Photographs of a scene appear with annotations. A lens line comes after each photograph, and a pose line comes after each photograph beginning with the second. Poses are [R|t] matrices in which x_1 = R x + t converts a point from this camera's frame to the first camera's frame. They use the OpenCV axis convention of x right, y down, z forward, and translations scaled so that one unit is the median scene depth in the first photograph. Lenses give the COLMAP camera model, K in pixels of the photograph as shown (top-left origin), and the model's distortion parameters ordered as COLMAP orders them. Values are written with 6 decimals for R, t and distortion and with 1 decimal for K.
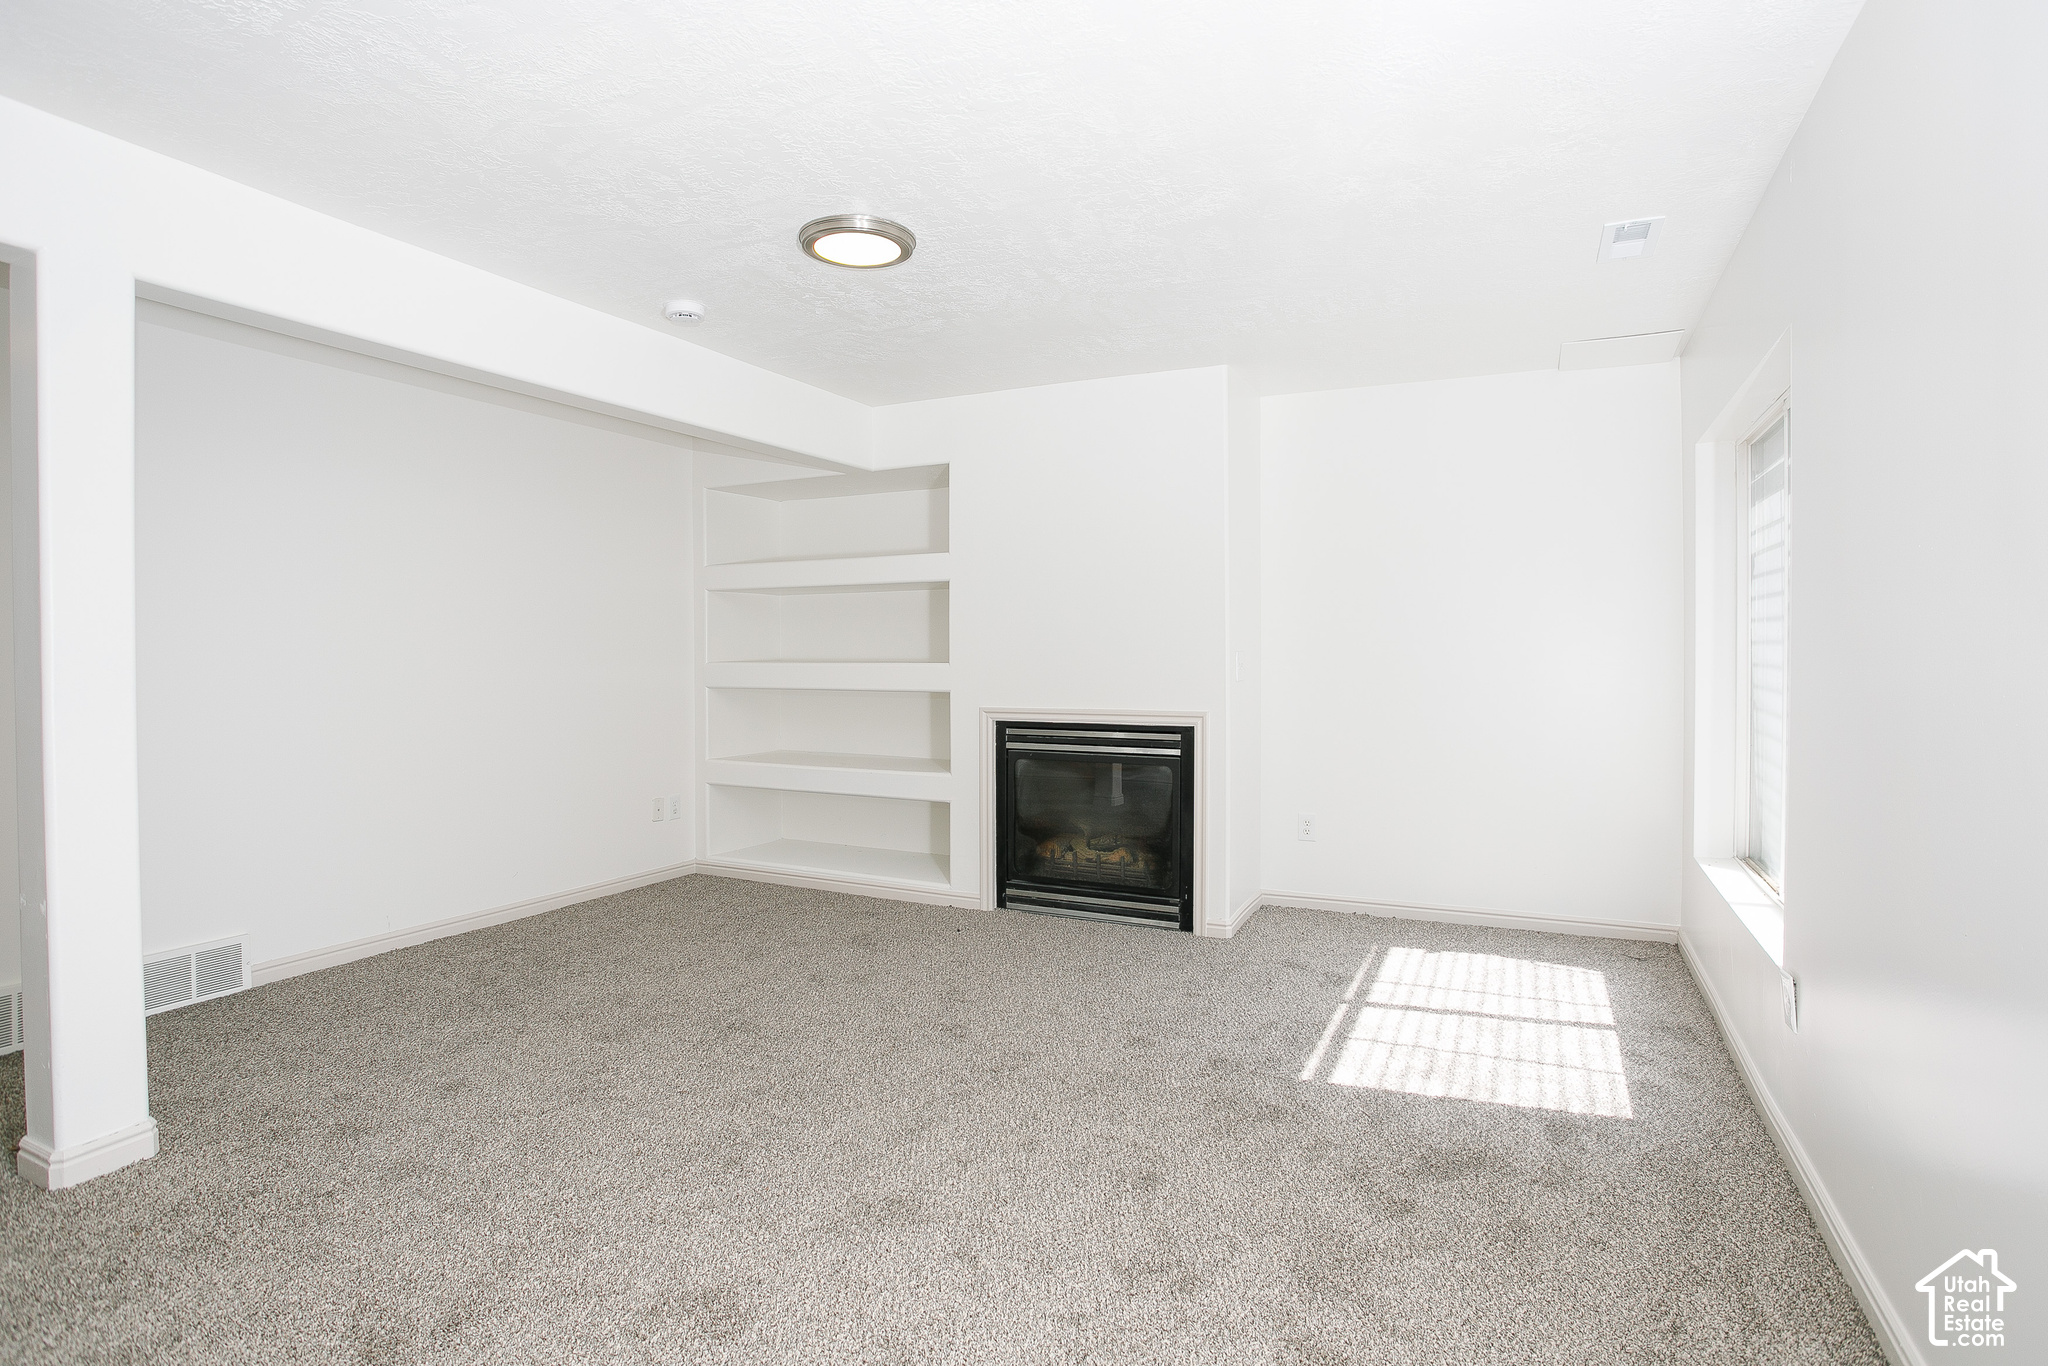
lens RADIAL K [[1002.5, 0, 1035.2], [0, 1002.5, 659.0], [0, 0, 1]] dist [-0.052175, 0.000369]
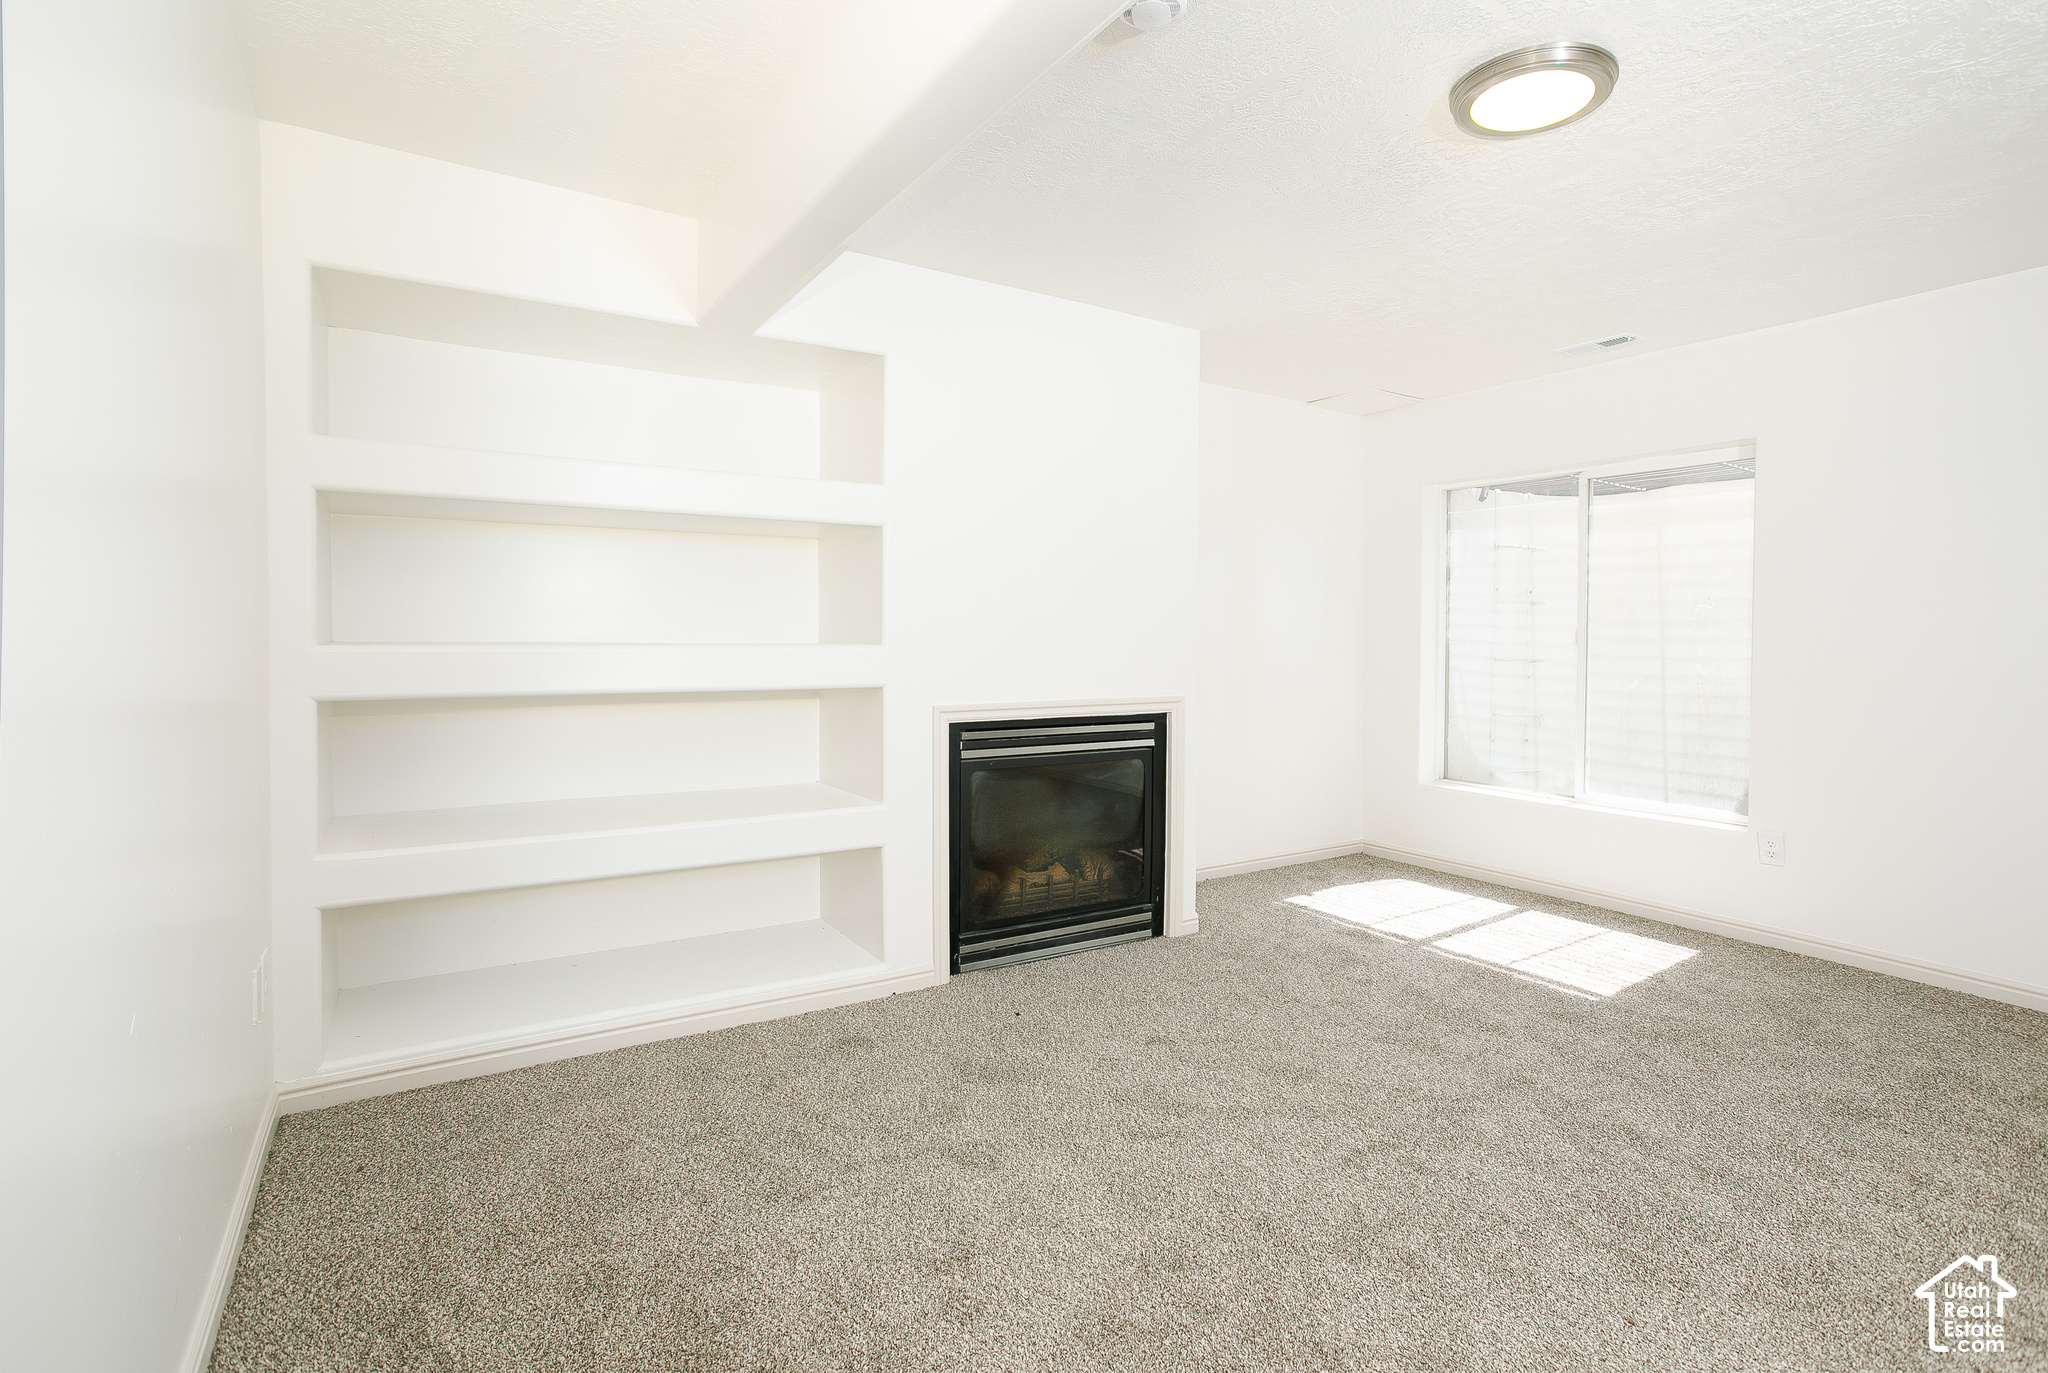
lens RADIAL K [[1002.5, 0, 1035.2], [0, 1002.5, 662.5], [0, 0, 1]] dist [-0.052175, 0.000369]
pose [[0.543365, -0.018680, 0.839289, -0.630896], [-0.004154, 0.999680, 0.024940, -0.000952], [-0.839486, -0.017038, 0.543113, 0.562536]]
